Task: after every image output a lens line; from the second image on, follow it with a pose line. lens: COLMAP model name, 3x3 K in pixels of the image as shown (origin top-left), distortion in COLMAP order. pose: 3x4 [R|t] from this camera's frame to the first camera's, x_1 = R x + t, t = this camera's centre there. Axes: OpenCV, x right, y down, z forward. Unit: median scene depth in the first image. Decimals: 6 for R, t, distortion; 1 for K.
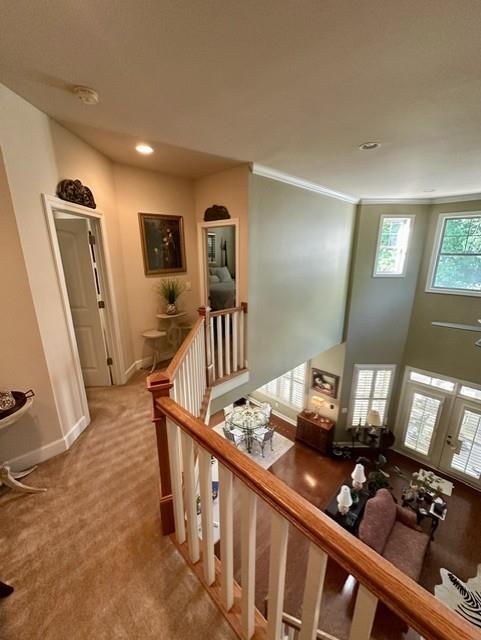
lens RADIAL K [[255.2, 0, 240.7], [0, 255.2, 323.6], [0, 0, 1]] dist [0.004271, 0.001087]
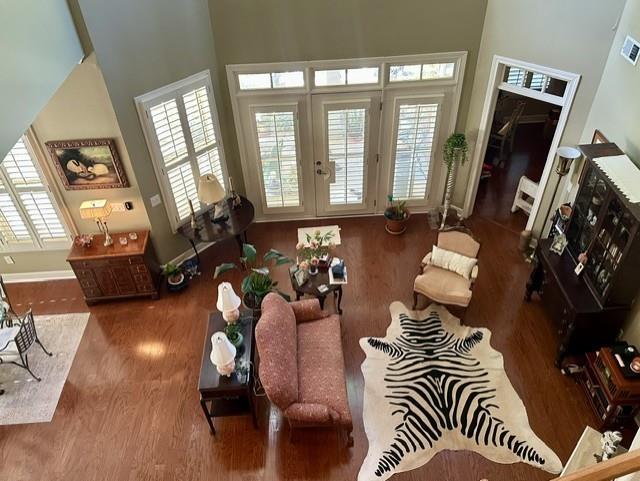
lens RADIAL K [[501.6, 0, 322.6], [0, 501.6, 244.2], [0, 0, 1]] dist [0.033737, -0.033910]
pose [[0.664873, -0.502973, 0.552233, 0.055383], [0.228687, 0.840878, 0.490537, 0.018281], [-0.711088, -0.199856, 0.674101, 0.133585]]
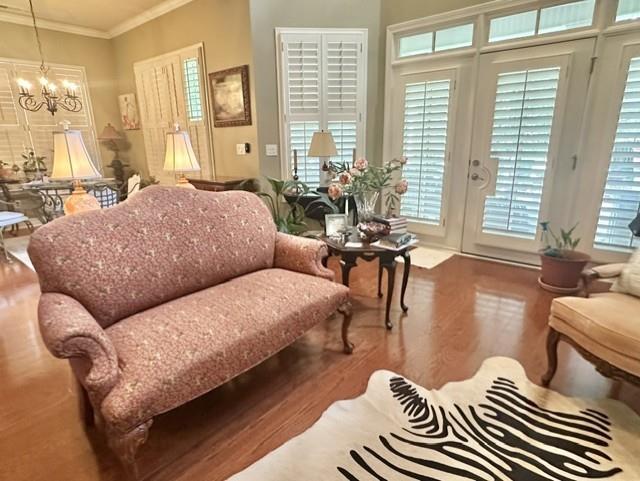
lens RADIAL K [[363.7, 0, 318.1], [0, 363.7, 241.4], [0, 0, 1]] dist [-0.000027, -0.000808]
pose [[0.996849, -0.037295, 0.070005, 0.458544], [0.037629, 0.999286, -0.003454, 0.532006], [-0.069826, 0.006077, 0.997541, 0.364390]]
